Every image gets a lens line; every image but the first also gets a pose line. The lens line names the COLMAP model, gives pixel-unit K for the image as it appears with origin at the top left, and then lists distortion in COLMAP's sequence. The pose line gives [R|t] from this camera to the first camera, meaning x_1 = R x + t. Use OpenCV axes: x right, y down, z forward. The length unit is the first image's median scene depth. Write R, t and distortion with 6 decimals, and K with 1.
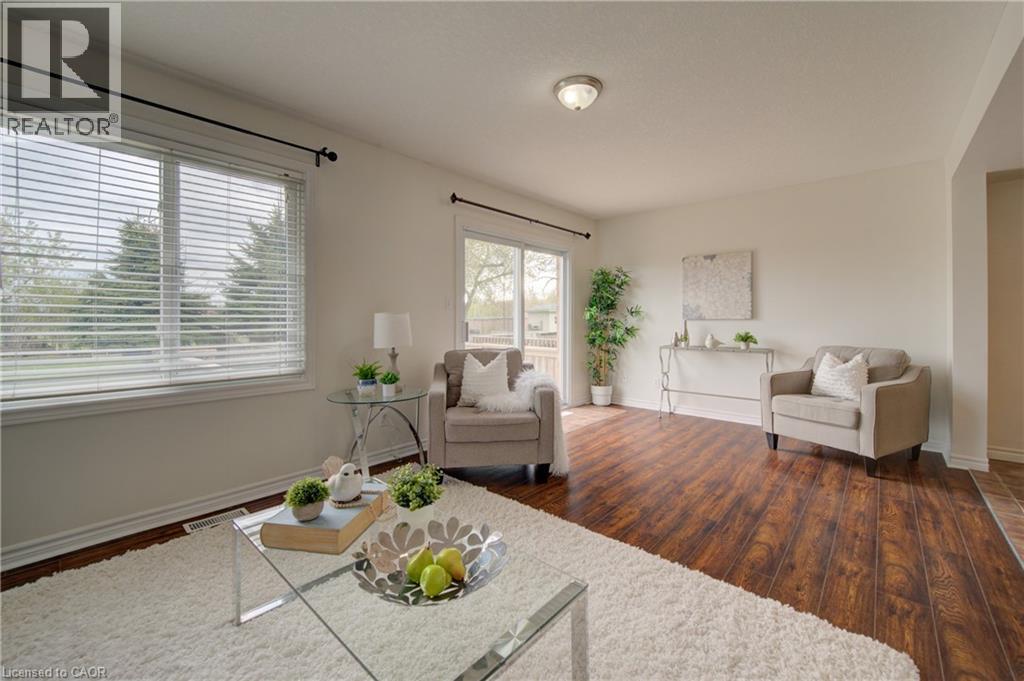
lens RADIAL K [[413.9, 0, 511.3], [0, 413.9, 323.4], [0, 0, 1]] dist [-0.000388, -0.000082]
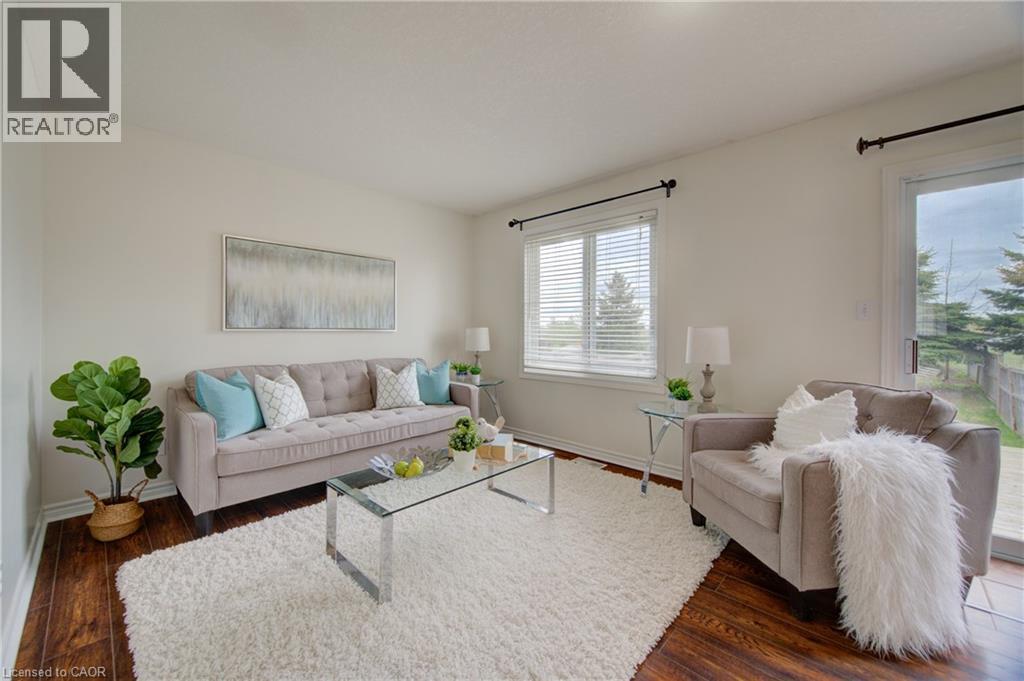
lens RADIAL K [[403.6, 0, 509.0], [0, 403.6, 335.4], [0, 0, 1]] dist [-0.002068, -0.000344]
pose [[-0.030330, 0.010313, -0.999487, 0.653290], [-0.013732, 0.999848, 0.010734, -0.009734], [0.999446, 0.014051, -0.030183, 0.614047]]
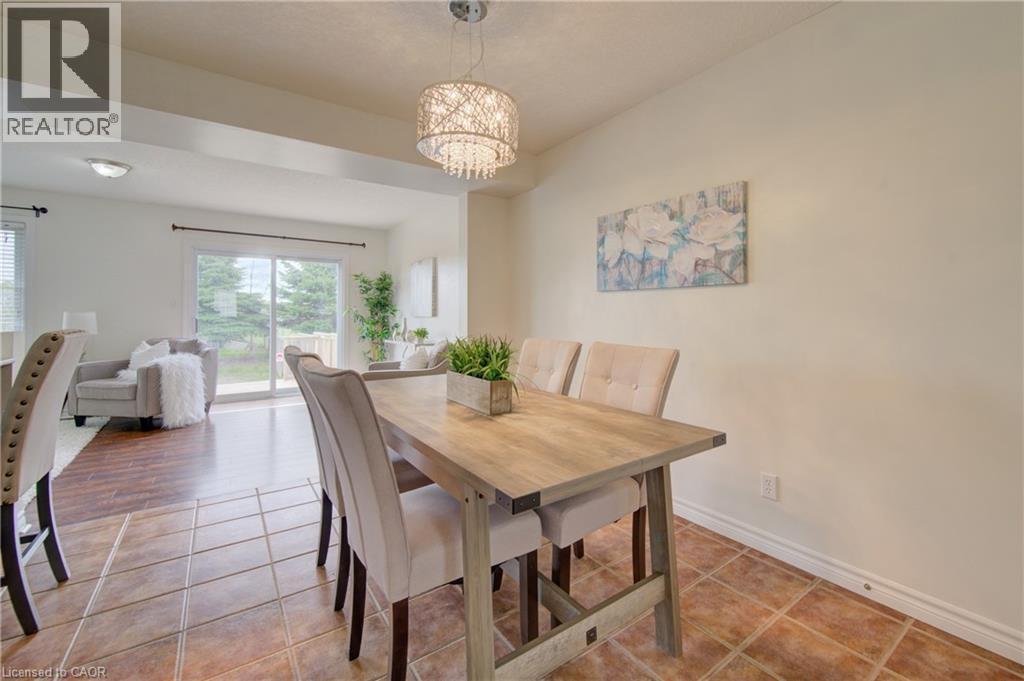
lens RADIAL K [[428.6, 0, 529.2], [0, 428.6, 310.2], [0, 0, 1]] dist [-0.002281, -0.000378]
pose [[0.976508, -0.000380, -0.215482, 1.698431], [-0.004357, 0.999759, -0.021506, -0.004658], [0.215439, 0.021940, 0.976271, -0.159131]]
